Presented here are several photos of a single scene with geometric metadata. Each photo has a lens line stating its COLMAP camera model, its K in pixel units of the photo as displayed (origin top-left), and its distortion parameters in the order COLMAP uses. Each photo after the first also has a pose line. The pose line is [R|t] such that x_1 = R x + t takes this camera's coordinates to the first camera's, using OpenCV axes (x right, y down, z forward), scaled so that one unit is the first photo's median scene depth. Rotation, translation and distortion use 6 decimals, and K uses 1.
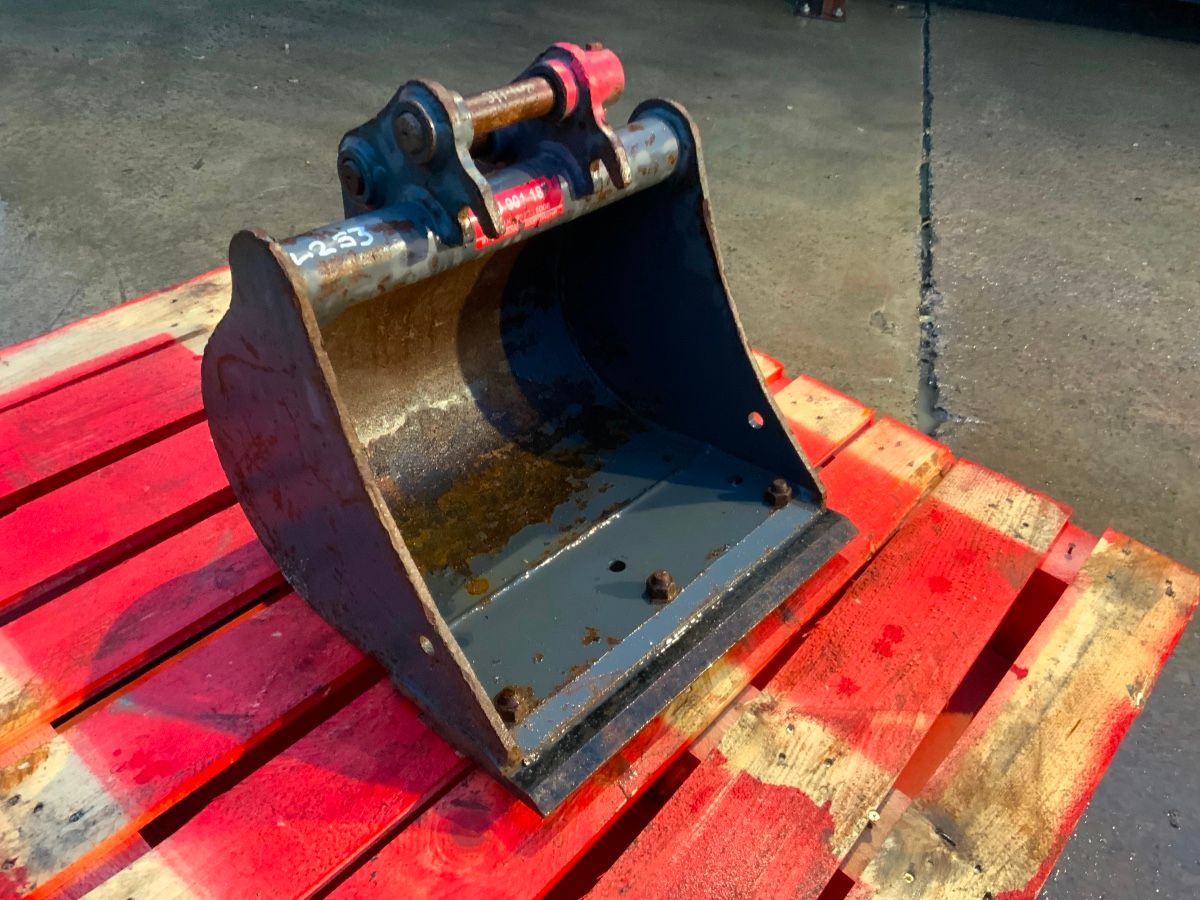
lens RADIAL K [[993.4, 0, 599.6], [0, 993.4, 449.2], [0, 0, 1]] dist [0.061975, -0.128359]
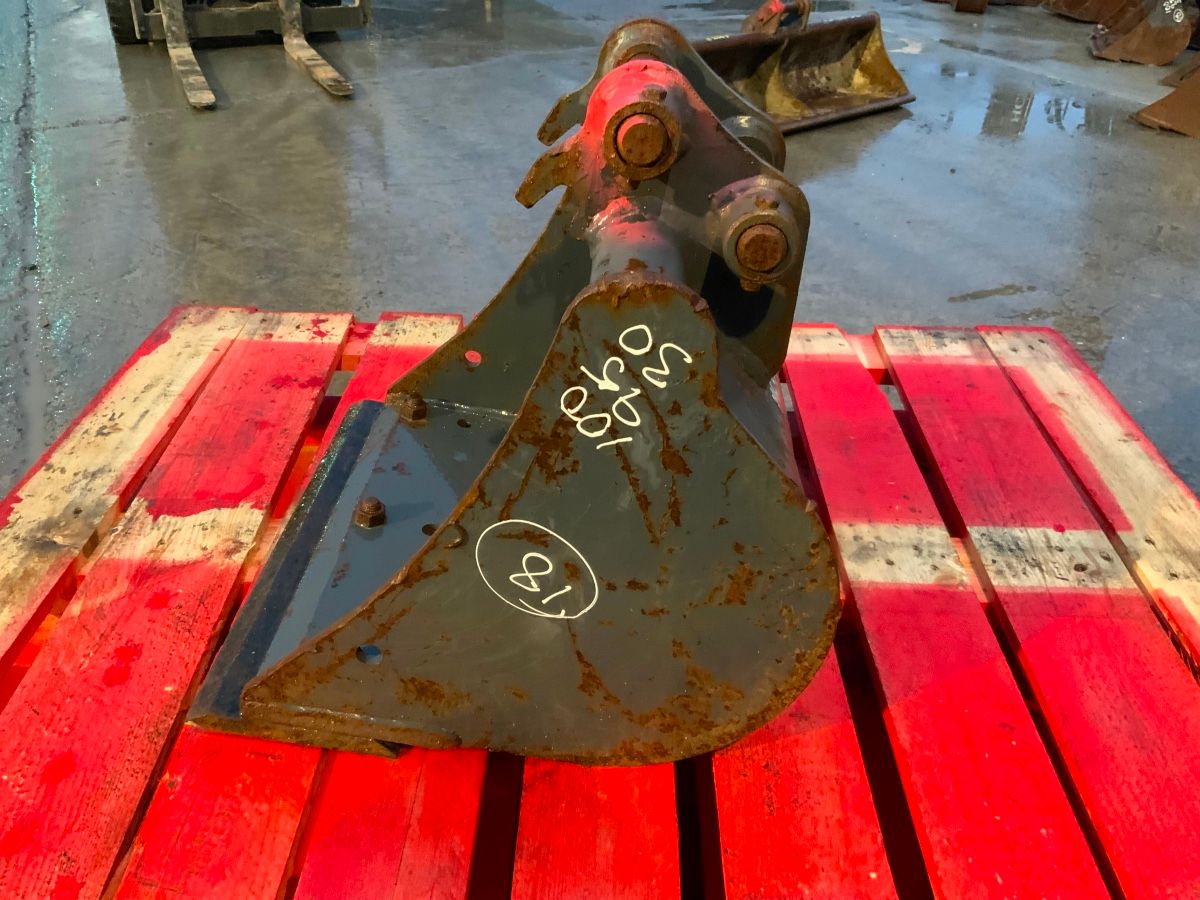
lens RADIAL K [[993.4, 0, 598.8], [0, 993.4, 457.4], [0, 0, 1]] dist [0.061975, -0.128359]
pose [[-0.759567, 0.268671, -0.592347, 0.462369], [-0.473290, 0.396383, 0.786688, -0.771101], [0.446156, 0.877893, -0.173920, 1.243802]]
